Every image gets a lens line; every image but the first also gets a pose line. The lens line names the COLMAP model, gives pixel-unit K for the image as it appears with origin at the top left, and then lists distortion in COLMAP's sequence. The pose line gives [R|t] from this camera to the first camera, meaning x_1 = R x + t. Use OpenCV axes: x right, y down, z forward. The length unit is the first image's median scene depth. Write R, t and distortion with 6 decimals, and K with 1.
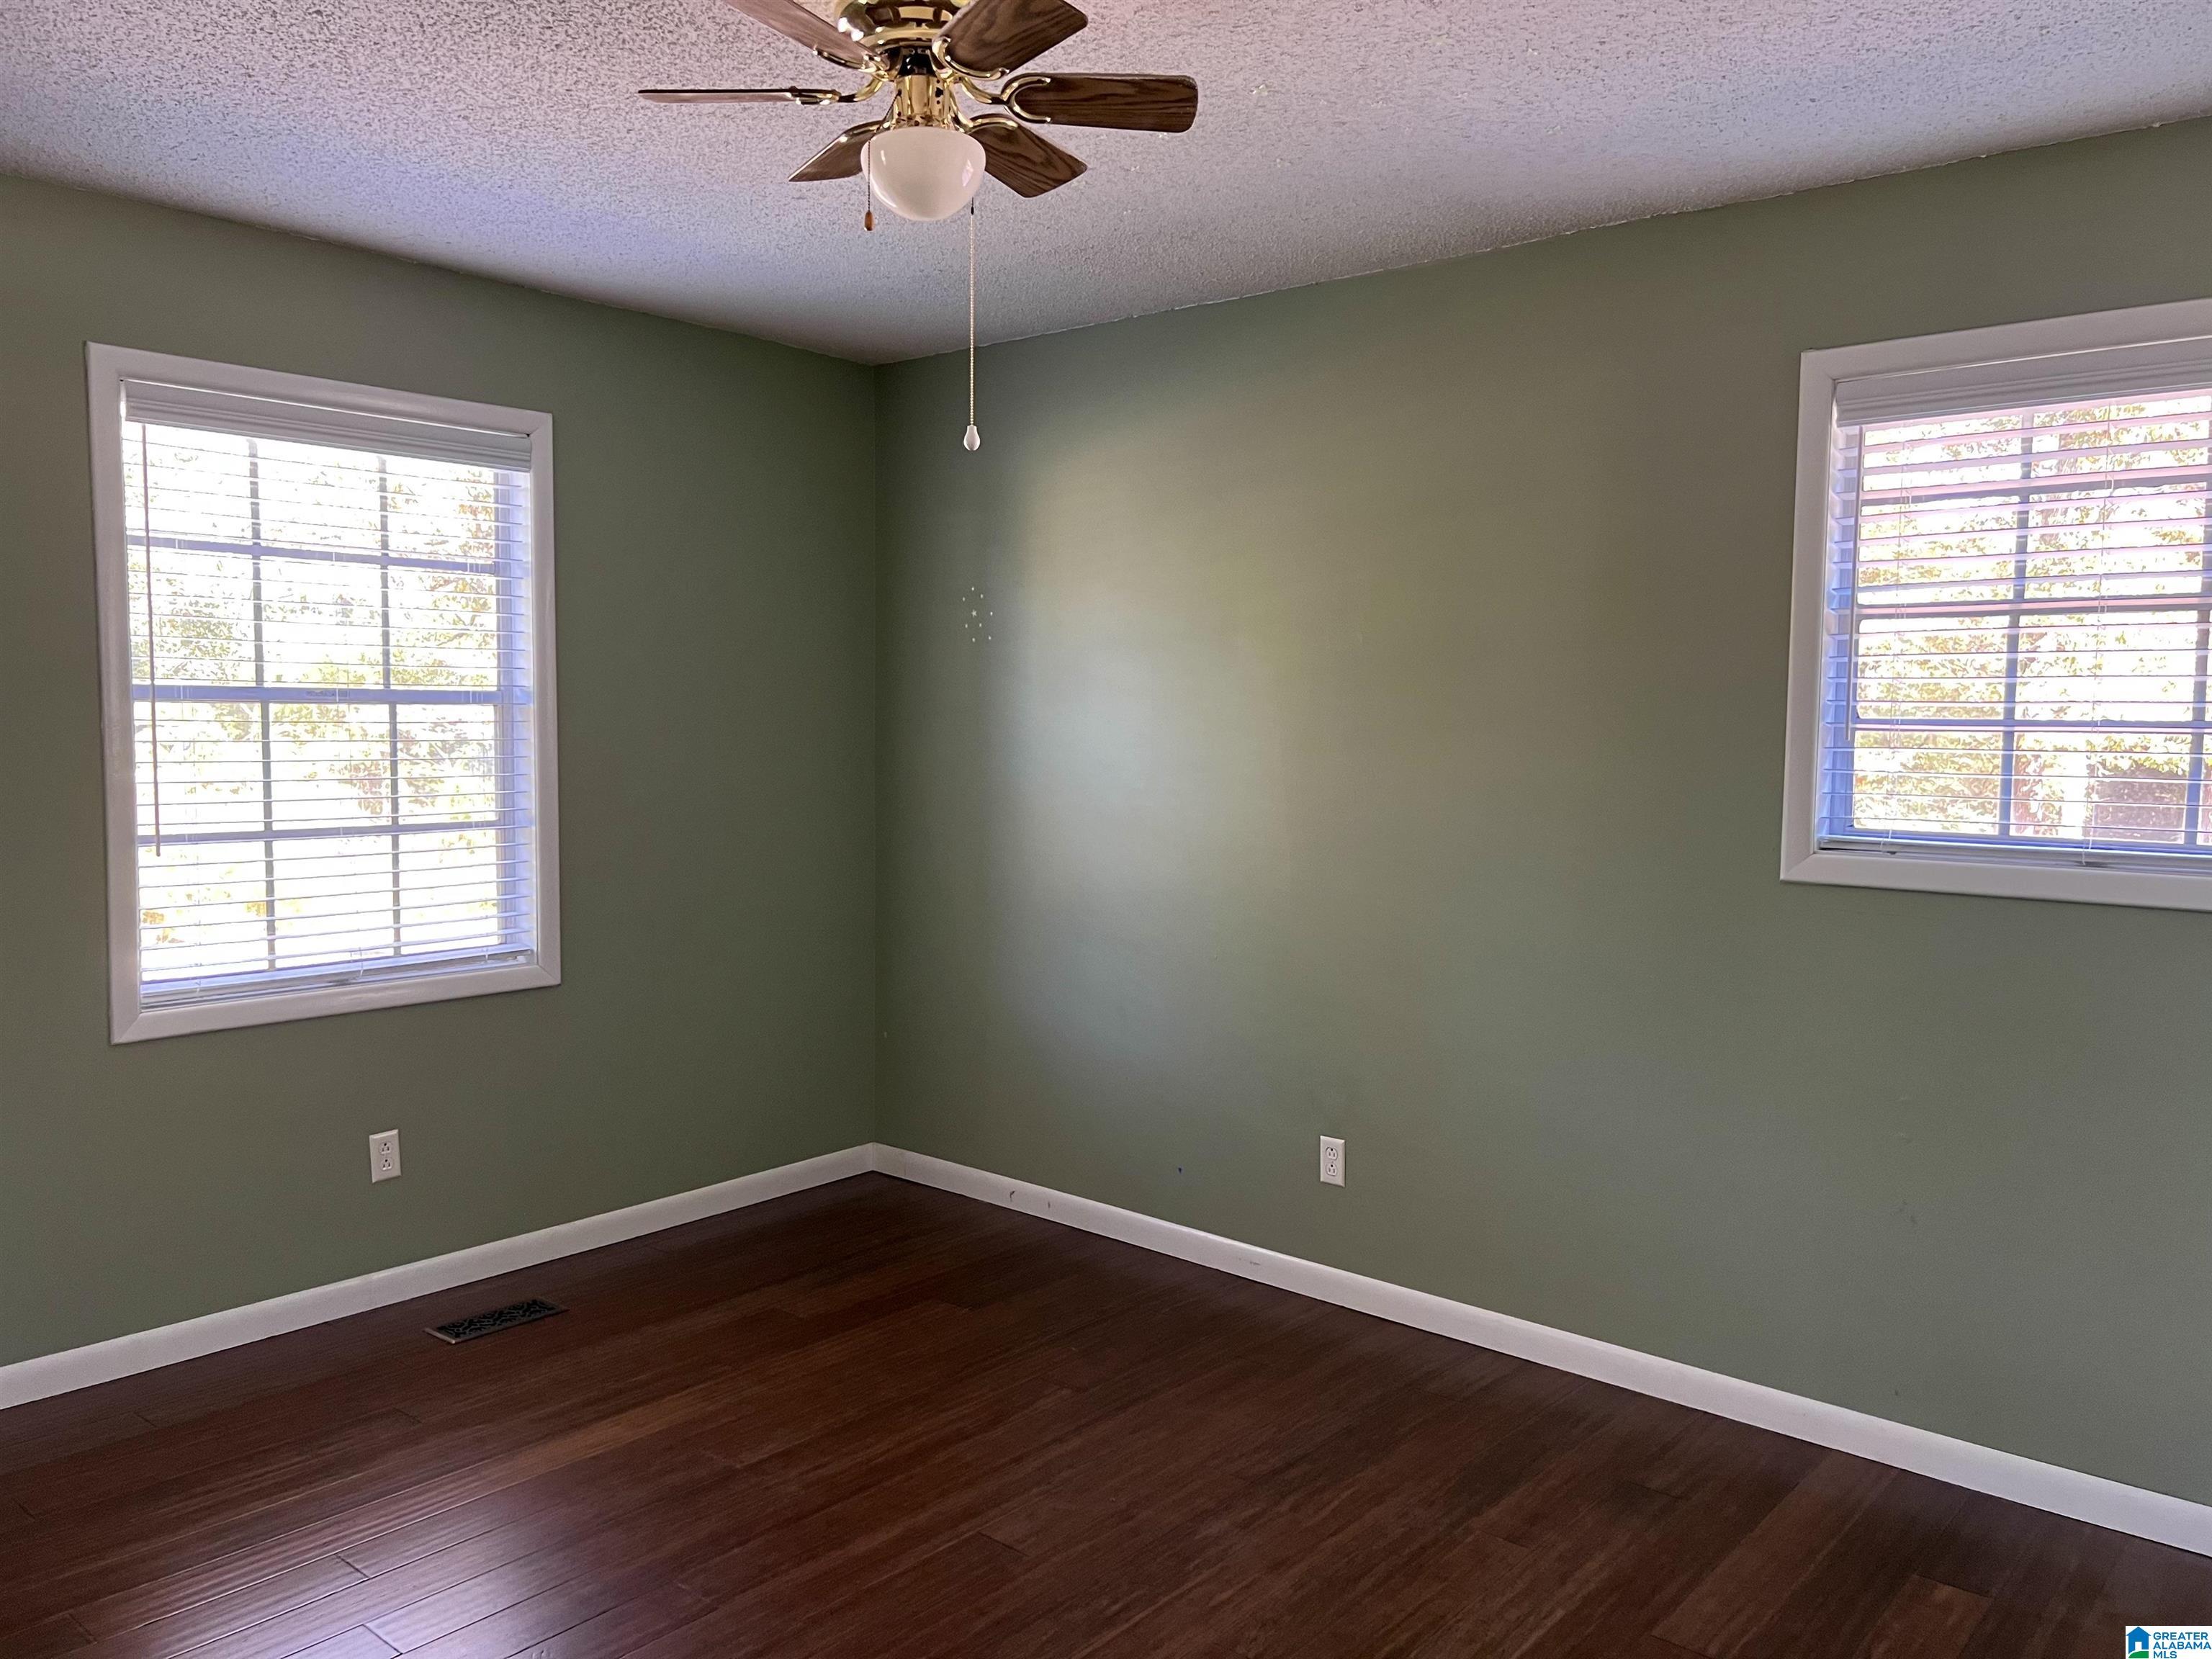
lens RADIAL K [[1699.0, 0, 1058.7], [0, 1699.0, 836.1], [0, 0, 1]] dist [0.078018, 0.000734]
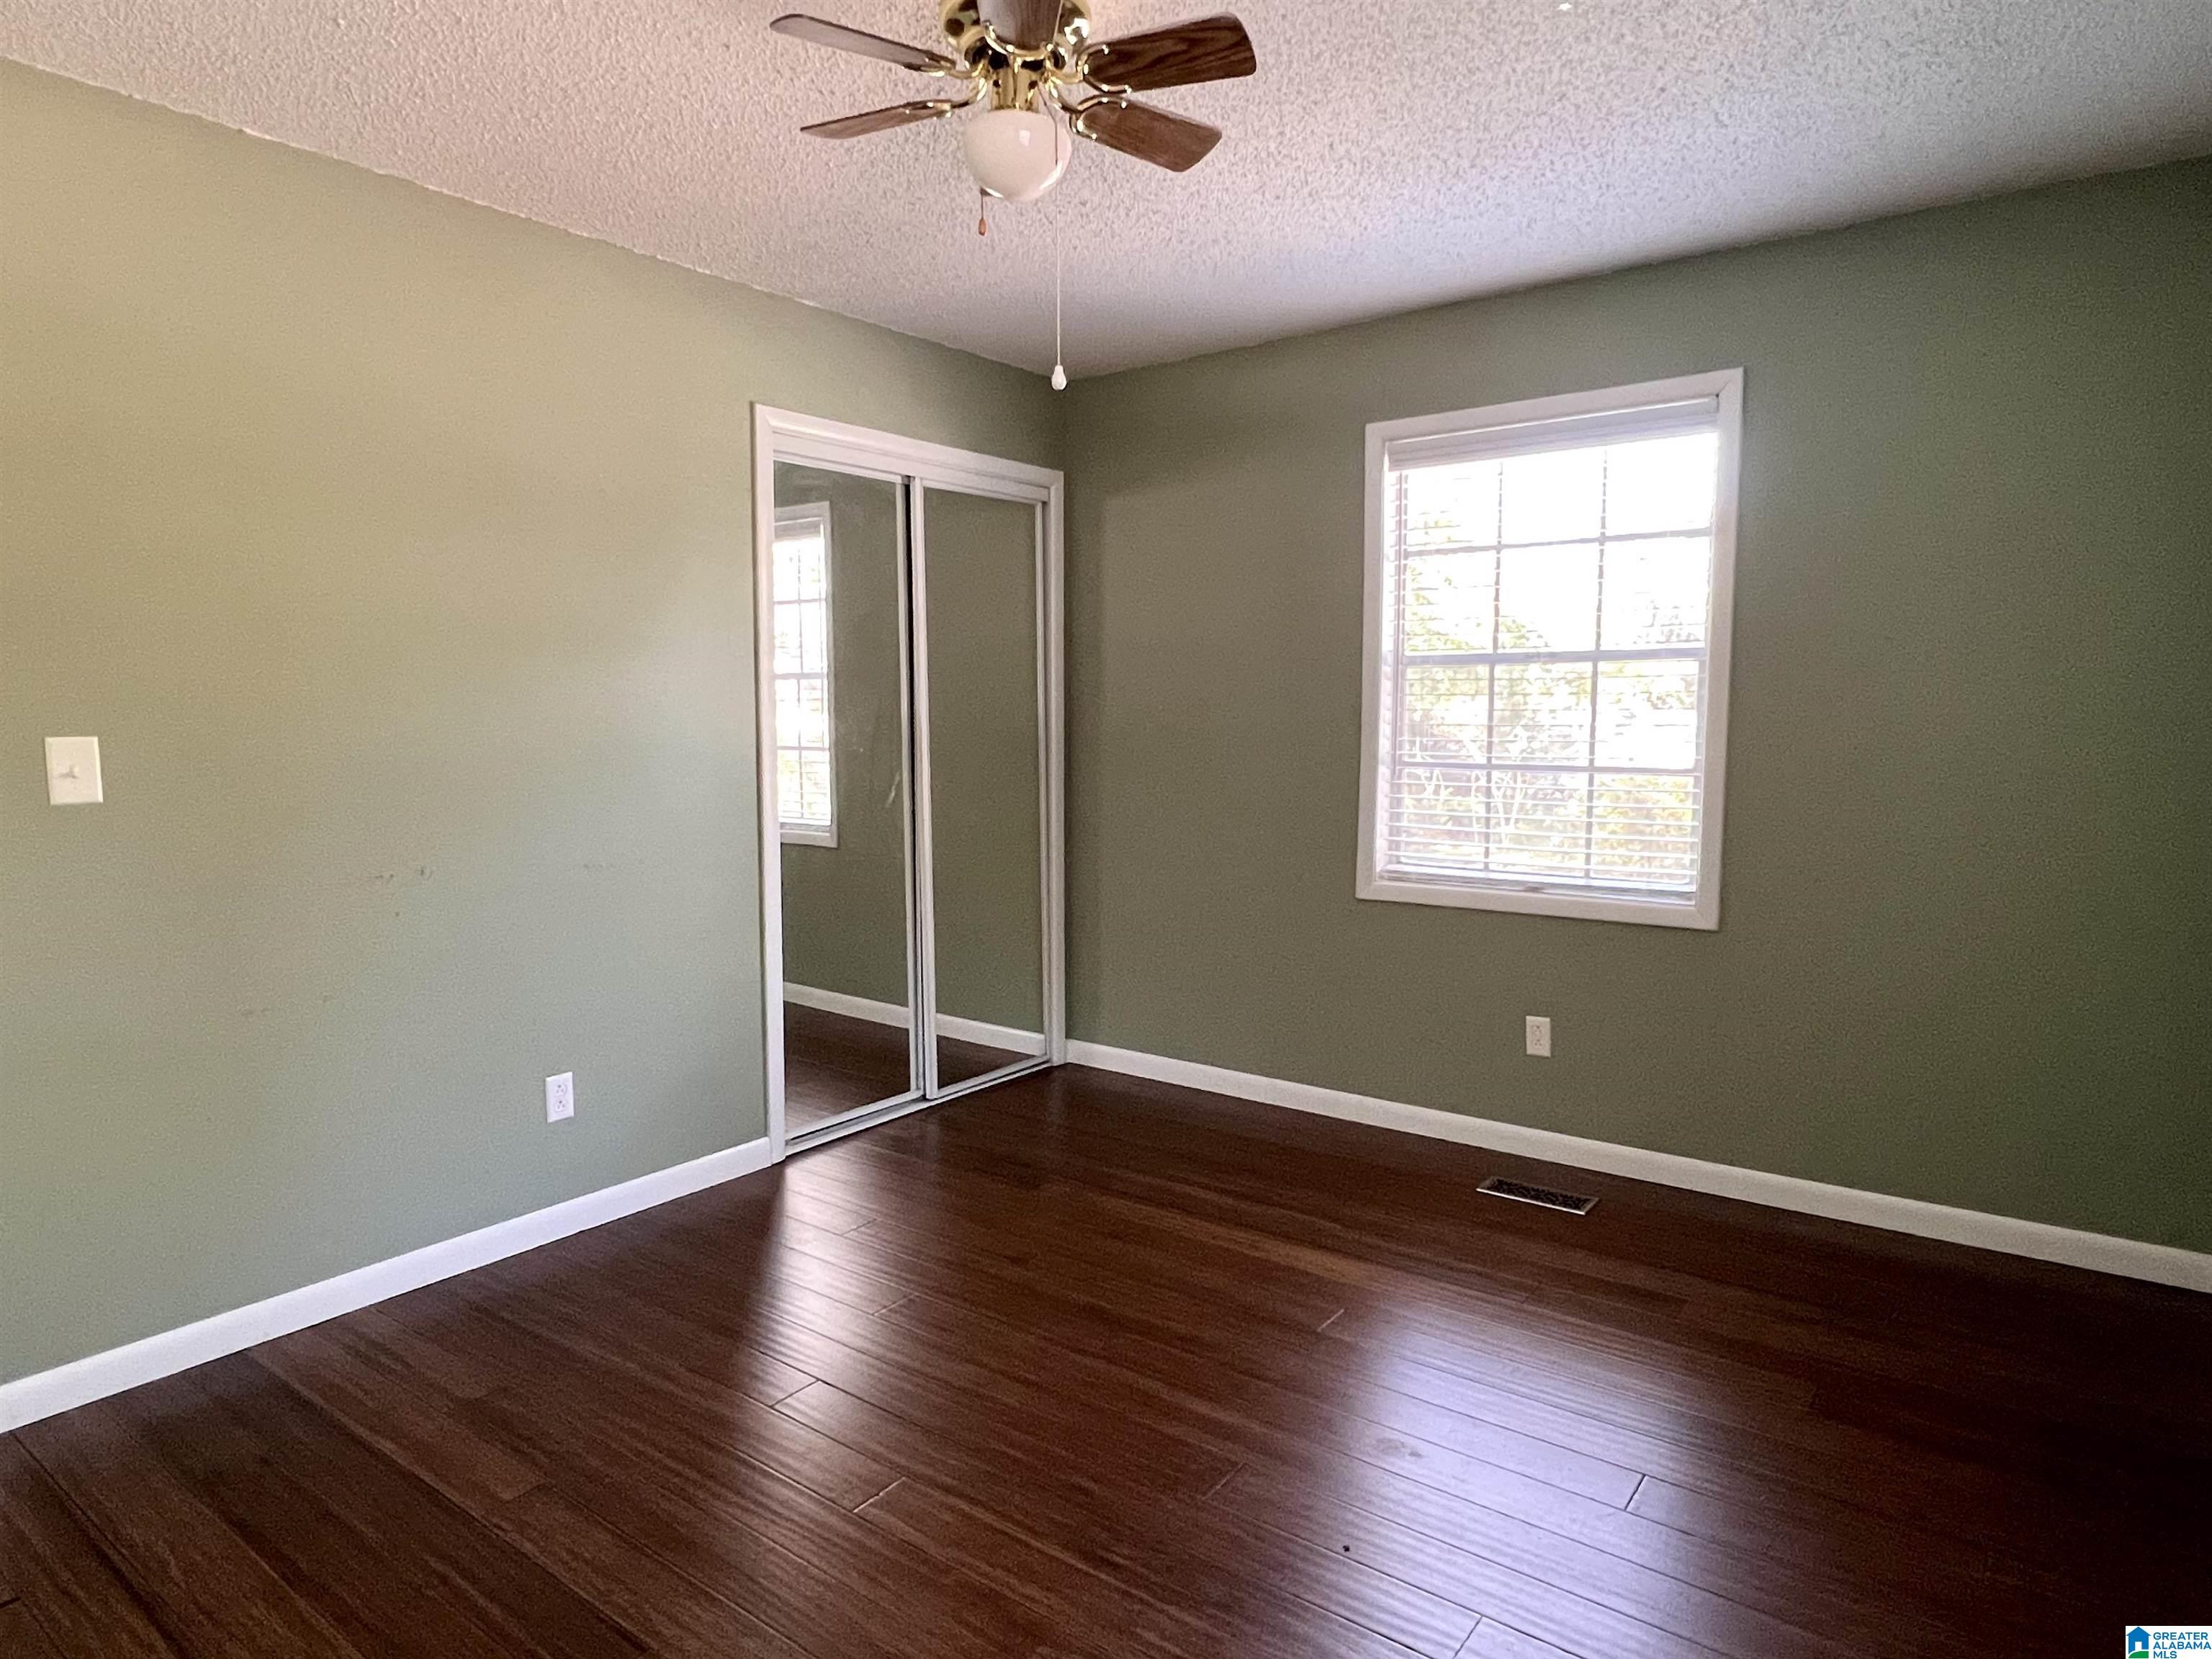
lens RADIAL K [[1329.7, 0, 1064.4], [0, 1329.7, 822.2], [0, 0, 1]] dist [-0.000311, -0.000505]
pose [[0.073821, 0.093261, -0.992901, 0.492561], [-0.057169, 0.994376, 0.089149, -0.028219], [0.995632, 0.050182, 0.078737, 0.579976]]
